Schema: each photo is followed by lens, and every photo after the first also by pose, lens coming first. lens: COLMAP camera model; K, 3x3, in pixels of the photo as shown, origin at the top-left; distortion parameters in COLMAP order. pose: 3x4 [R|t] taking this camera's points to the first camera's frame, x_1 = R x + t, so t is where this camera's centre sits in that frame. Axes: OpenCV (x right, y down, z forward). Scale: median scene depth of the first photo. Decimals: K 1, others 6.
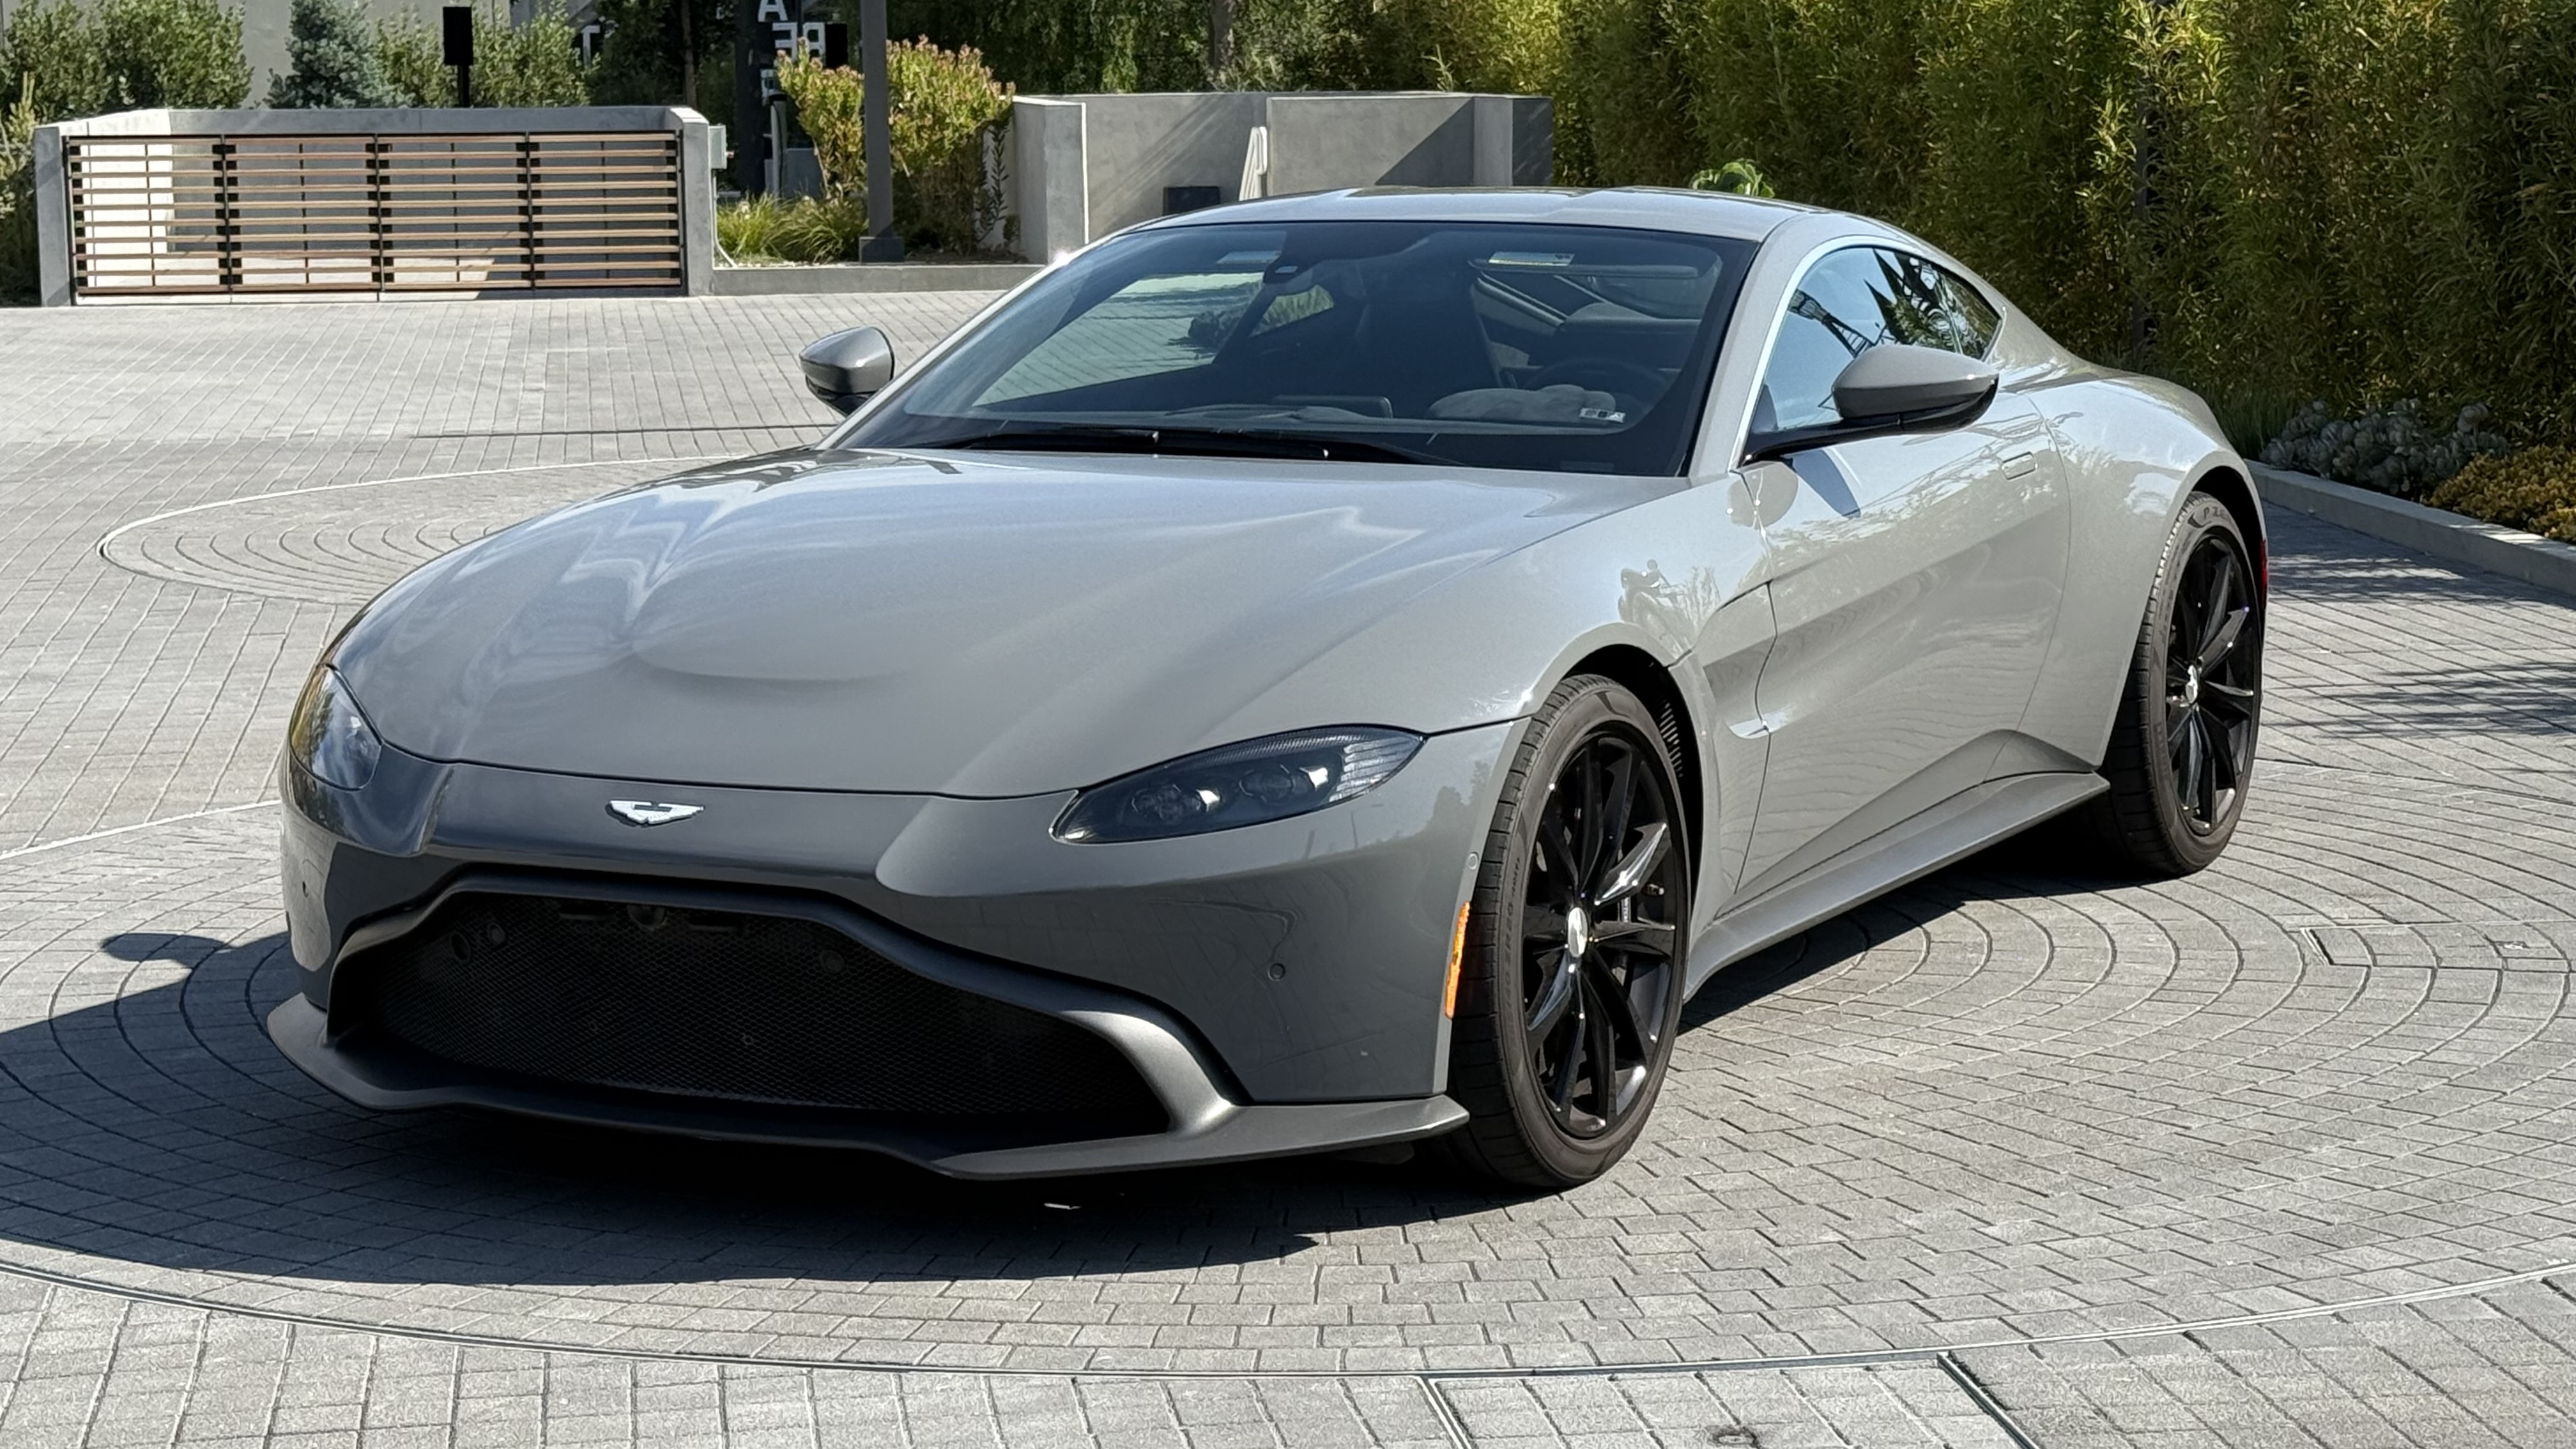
lens RADIAL K [[4734.4, 0, 1288.0], [0, 4734.4, 724.5], [0, 0, 1]] dist [0.185921, 0.049393]
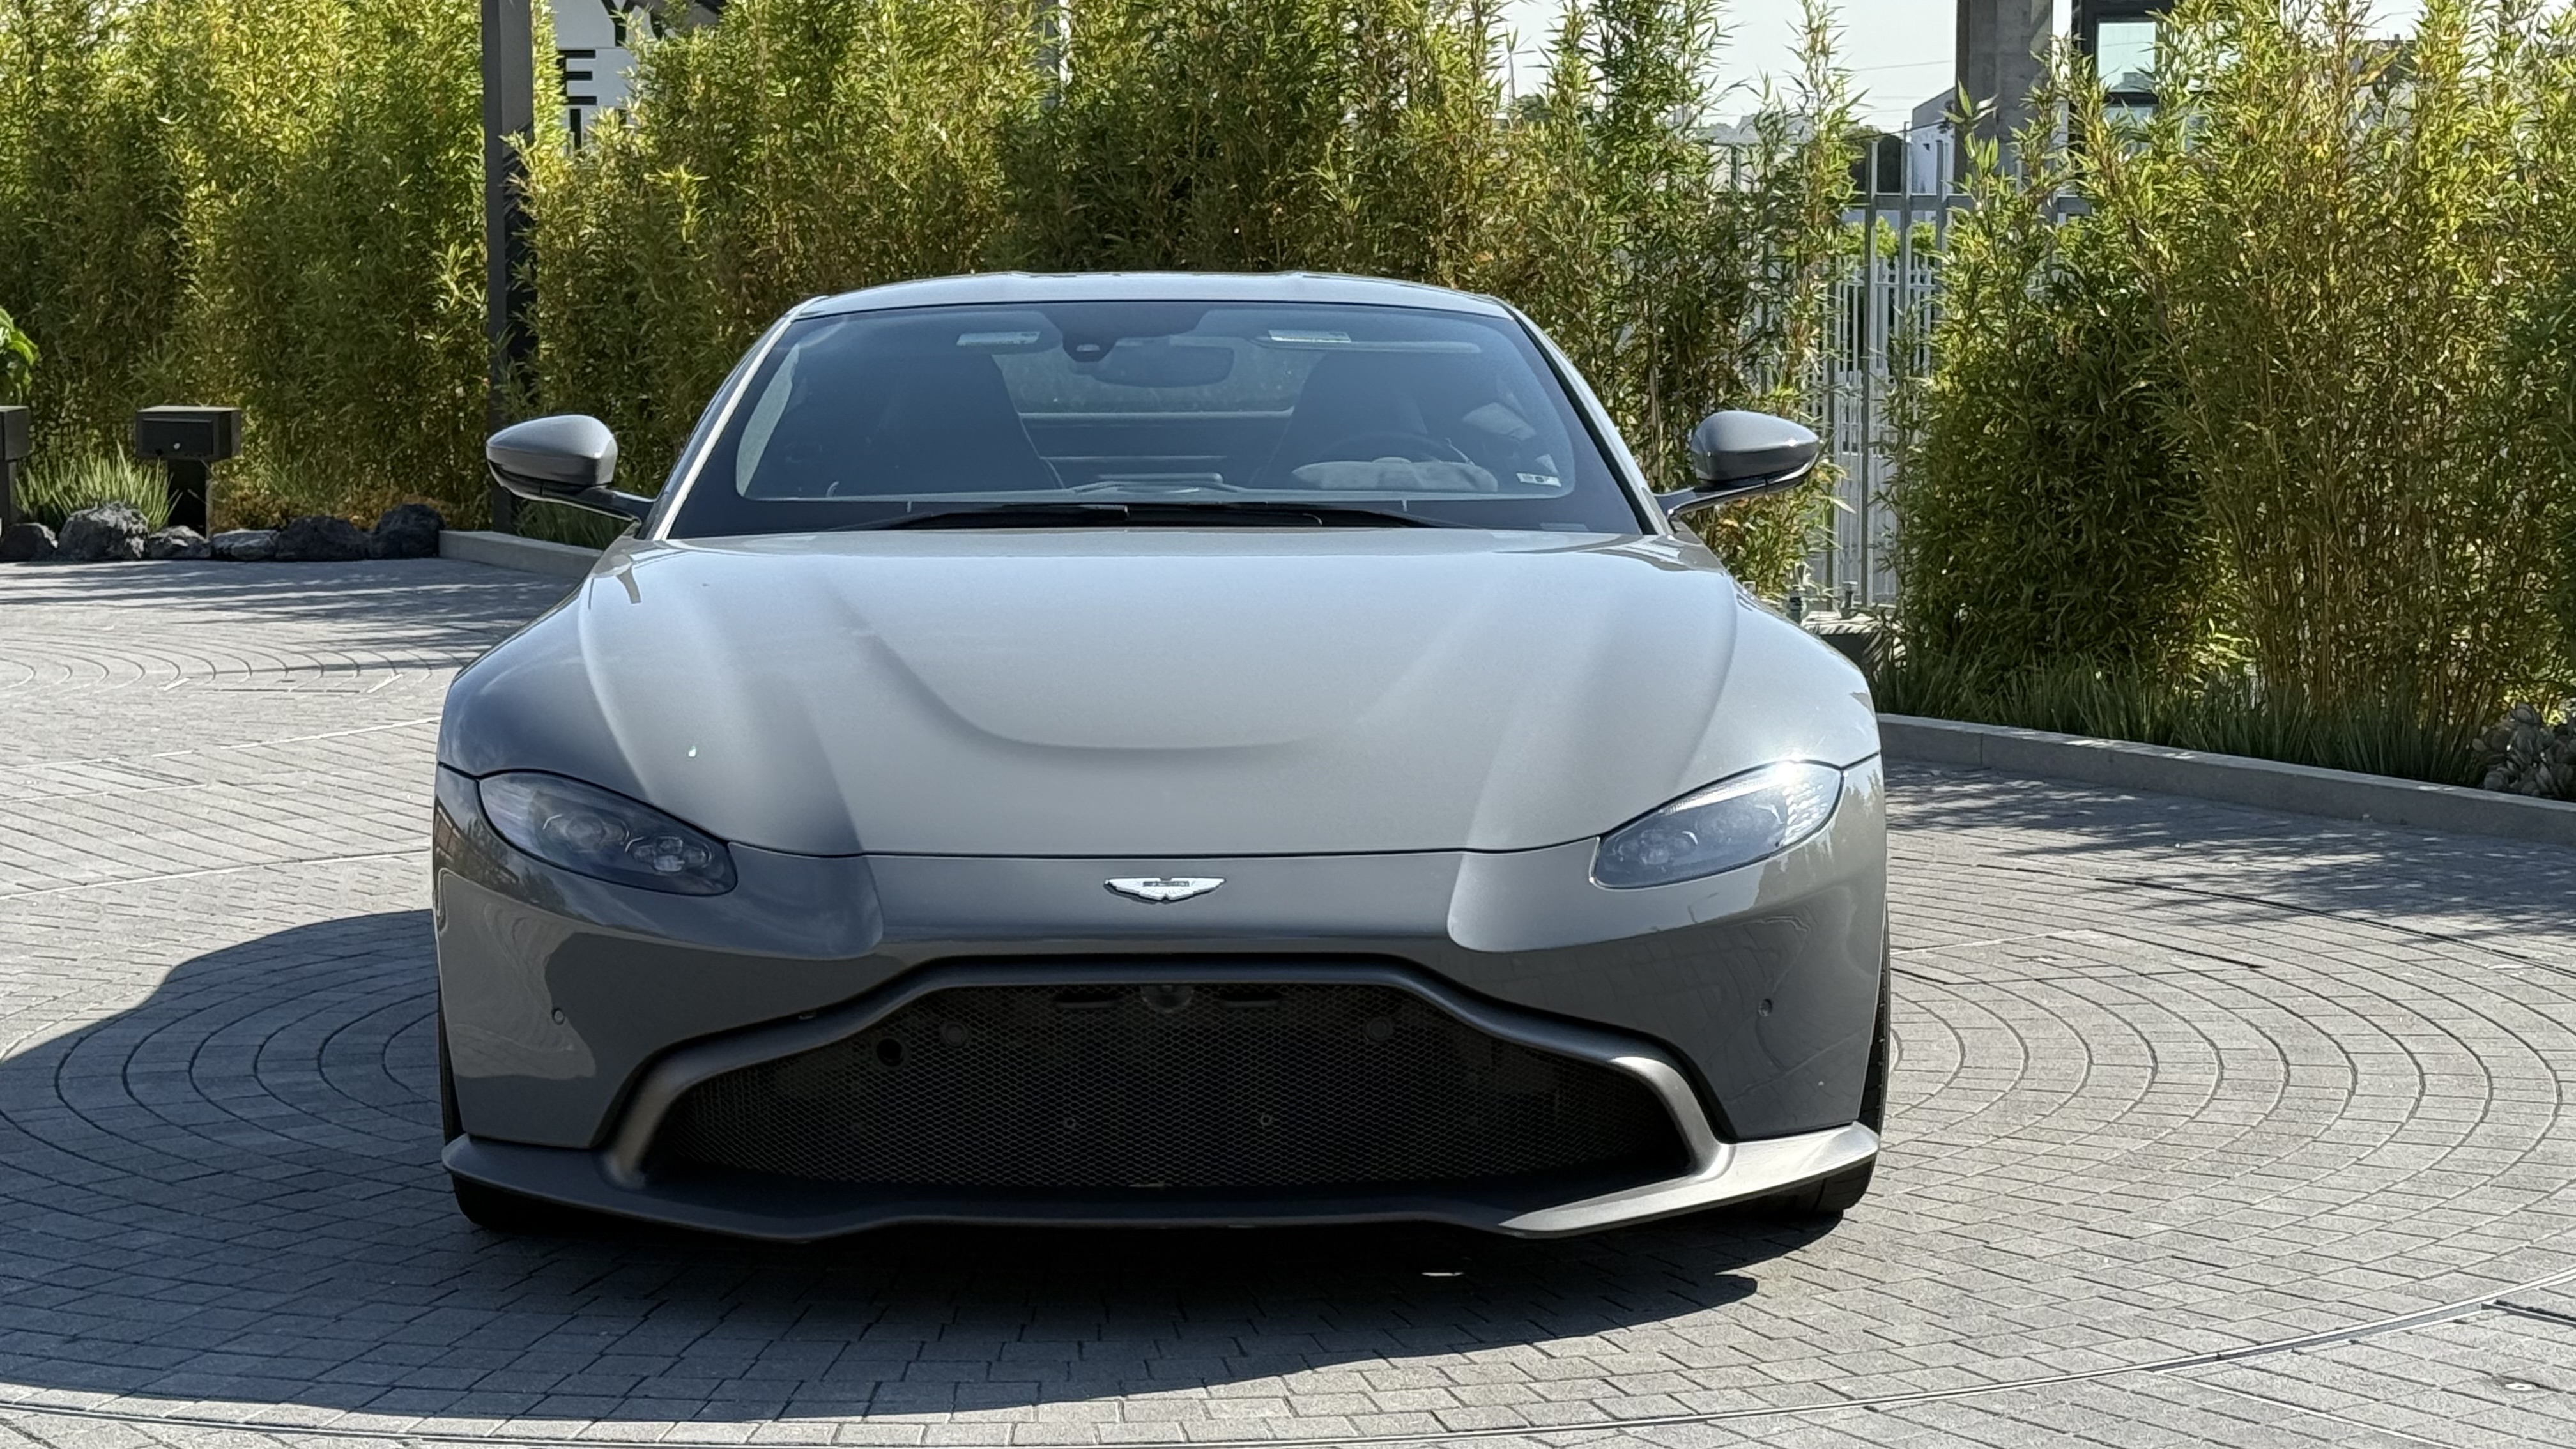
lens RADIAL K [[4734.4, 0, 1288.0], [0, 4734.4, 724.5], [0, 0, 1]] dist [0.185921, 0.049393]
pose [[0.886147, -0.042413, 0.461459, -0.547619], [0.059151, 0.998010, -0.021859, 0.007965], [-0.459613, 0.046666, 0.886892, 0.144924]]
